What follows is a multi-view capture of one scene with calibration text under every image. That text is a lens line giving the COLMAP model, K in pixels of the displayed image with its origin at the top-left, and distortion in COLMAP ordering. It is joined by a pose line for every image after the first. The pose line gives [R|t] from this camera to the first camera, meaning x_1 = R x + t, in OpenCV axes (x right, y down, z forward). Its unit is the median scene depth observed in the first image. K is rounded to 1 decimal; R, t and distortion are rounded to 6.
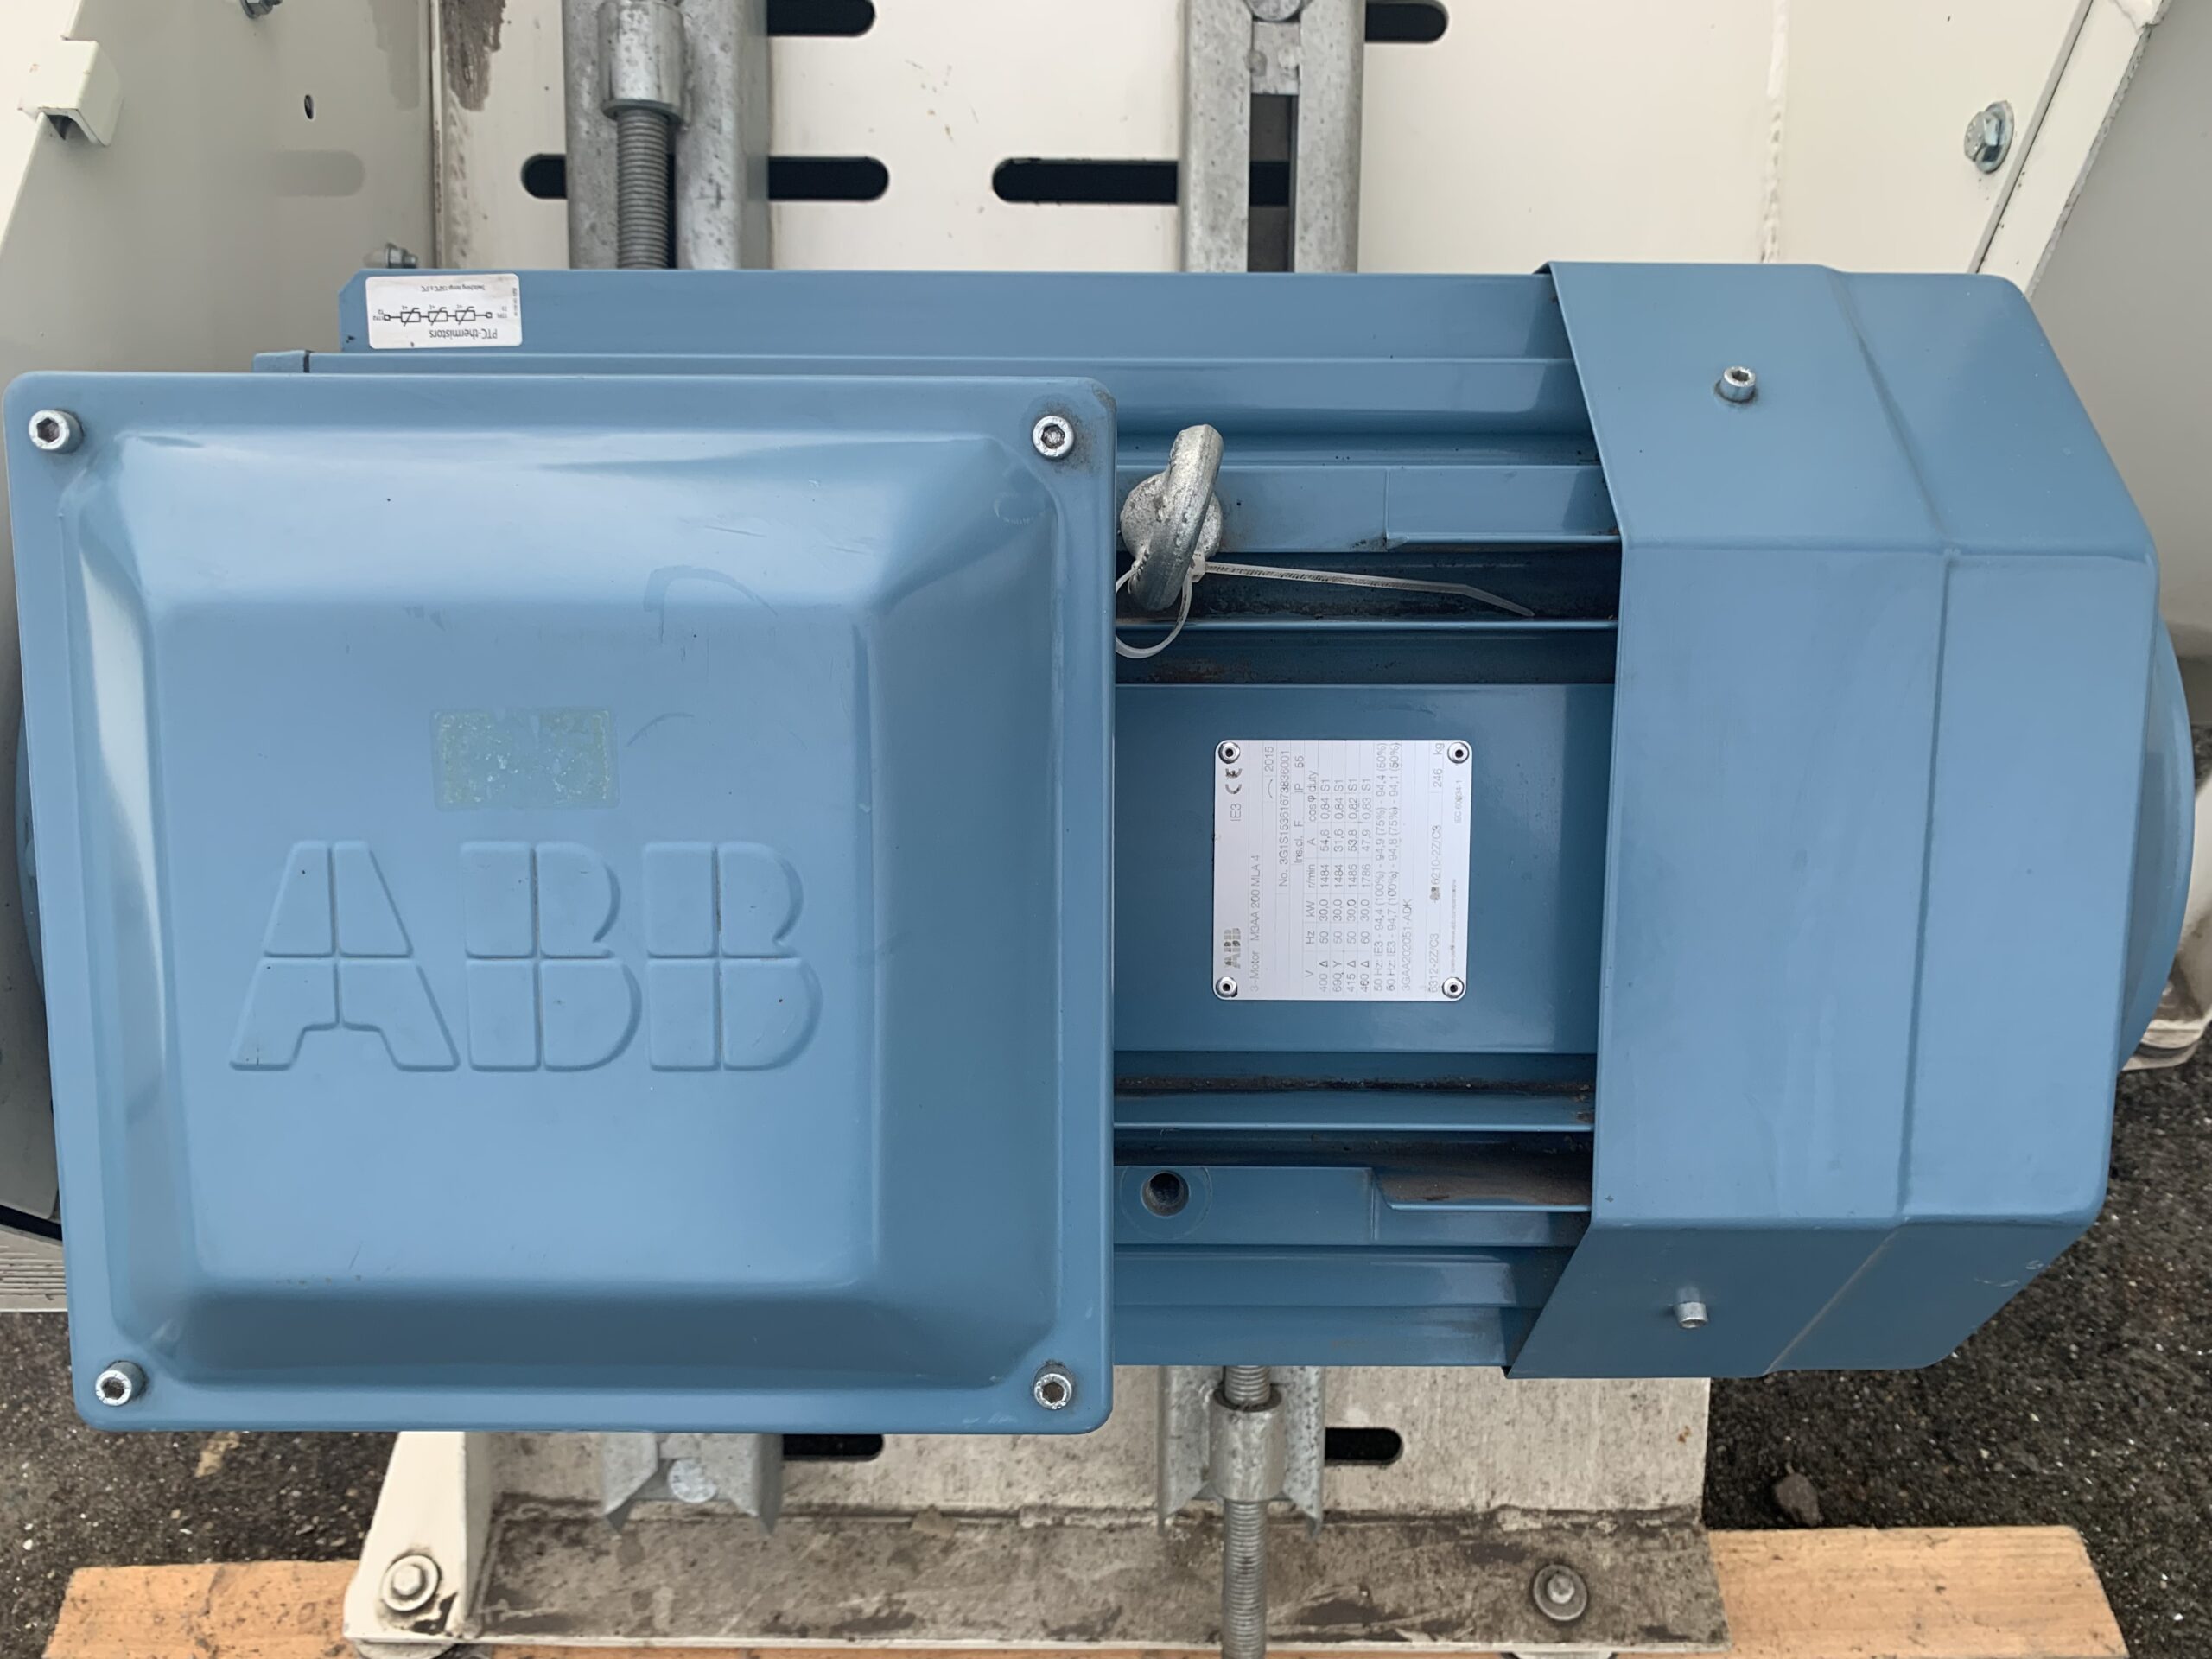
lens RADIAL K [[1685.4, 0, 1106.0], [0, 1685.4, 829.5], [0, 0, 1]] dist [-0.006995, -0.005377]
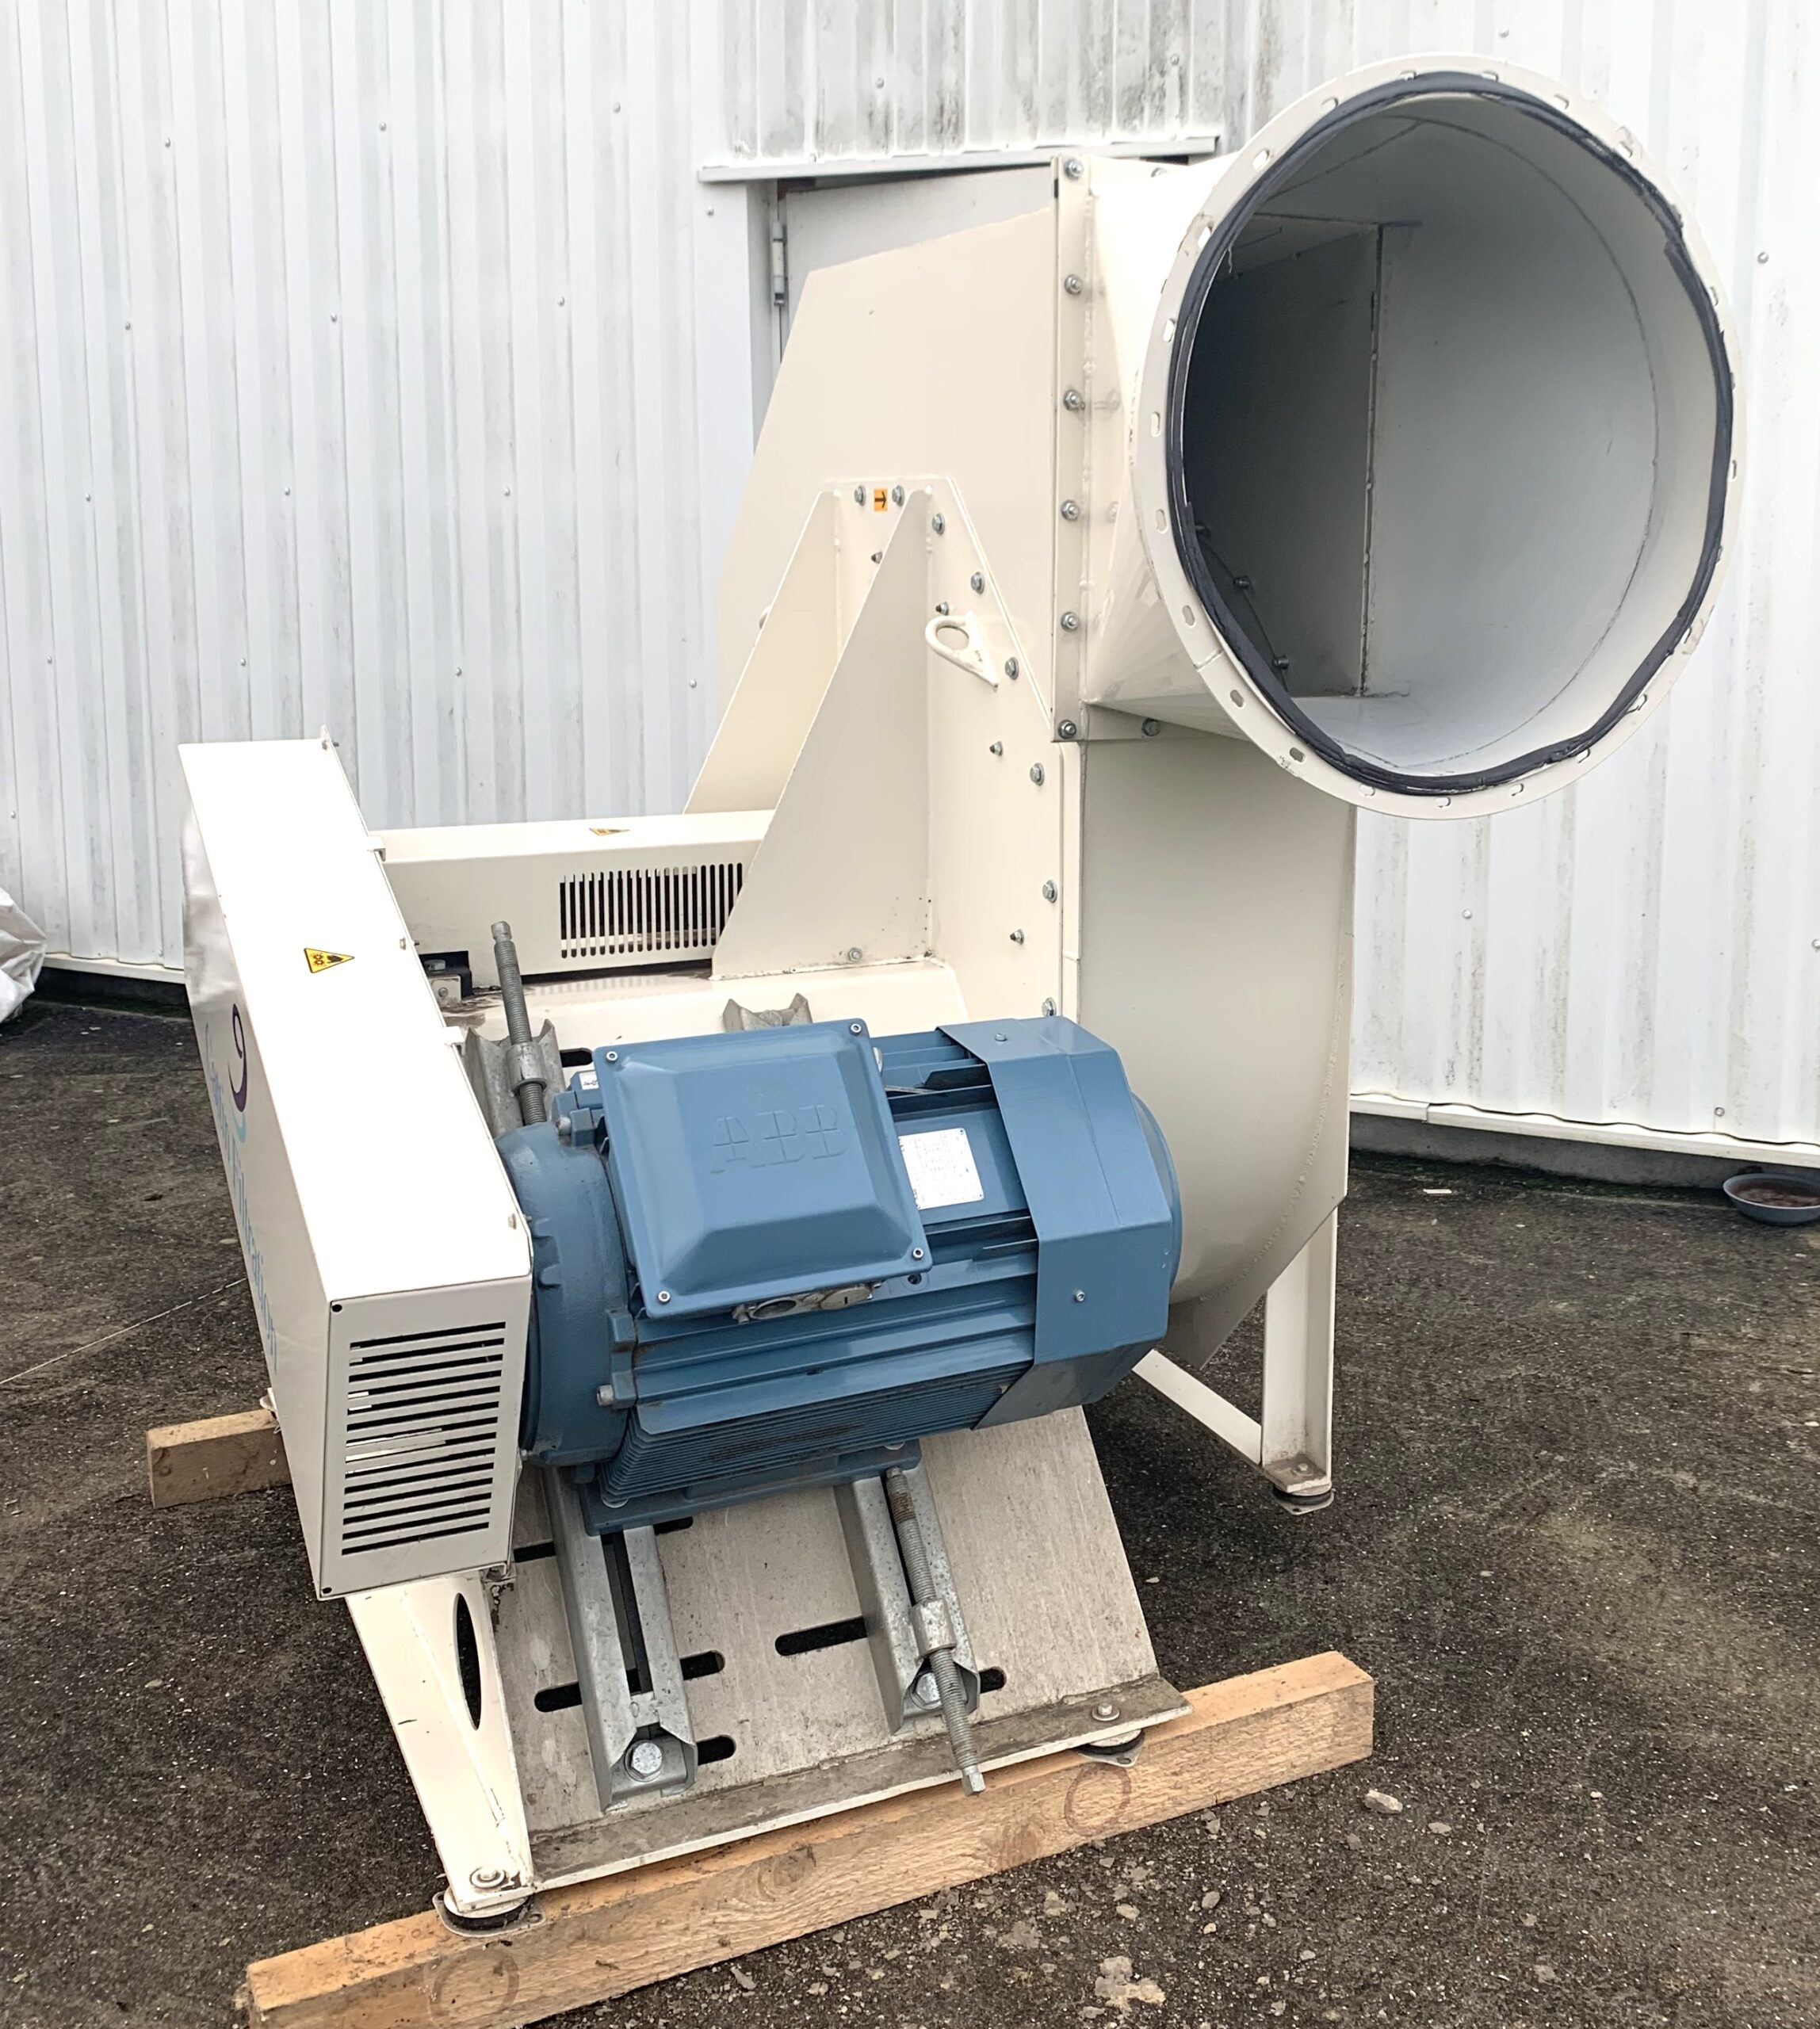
lens RADIAL K [[2445.6, 0, 910.4], [0, 2445.6, 1103.2], [0, 0, 1]] dist [0.002881, 0.034022]
pose [[0.920091, -0.109914, 0.375968, -0.862750], [0.296729, 0.822151, -0.485818, 1.126268], [-0.255705, 0.558557, 0.789068, -1.448103]]
